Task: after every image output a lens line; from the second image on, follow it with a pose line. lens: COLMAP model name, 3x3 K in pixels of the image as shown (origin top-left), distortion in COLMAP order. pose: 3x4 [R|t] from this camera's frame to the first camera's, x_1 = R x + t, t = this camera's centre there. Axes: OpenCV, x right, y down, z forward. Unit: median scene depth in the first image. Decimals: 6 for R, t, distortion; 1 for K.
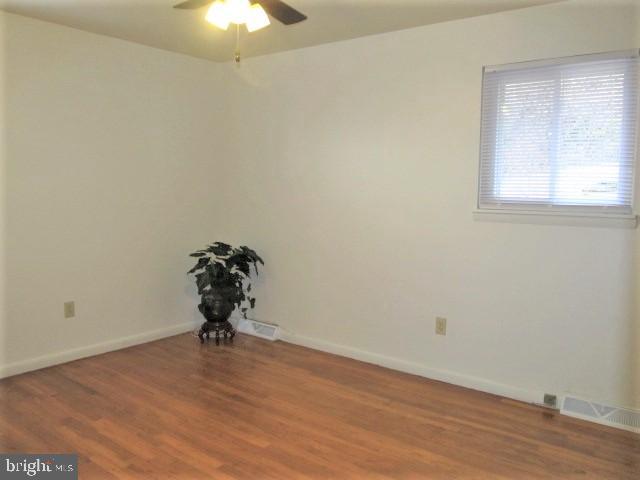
lens RADIAL K [[527.3, 0, 320.0], [0, 527.3, 240.0], [0, 0, 1]] dist [-0.055496, -0.003341]
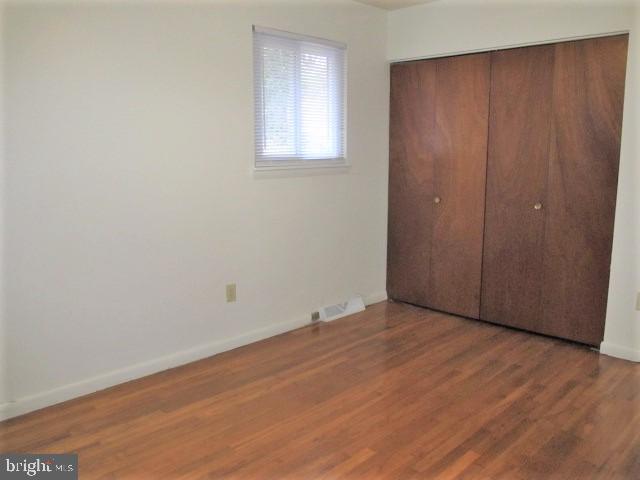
lens RADIAL K [[527.3, 0, 320.0], [0, 527.3, 240.0], [0, 0, 1]] dist [-0.055496, -0.003341]
pose [[0.128027, -0.186898, 0.974001, -0.735228], [0.101641, 0.979385, 0.174571, -0.090280], [-0.986549, 0.076649, 0.144384, 0.767348]]
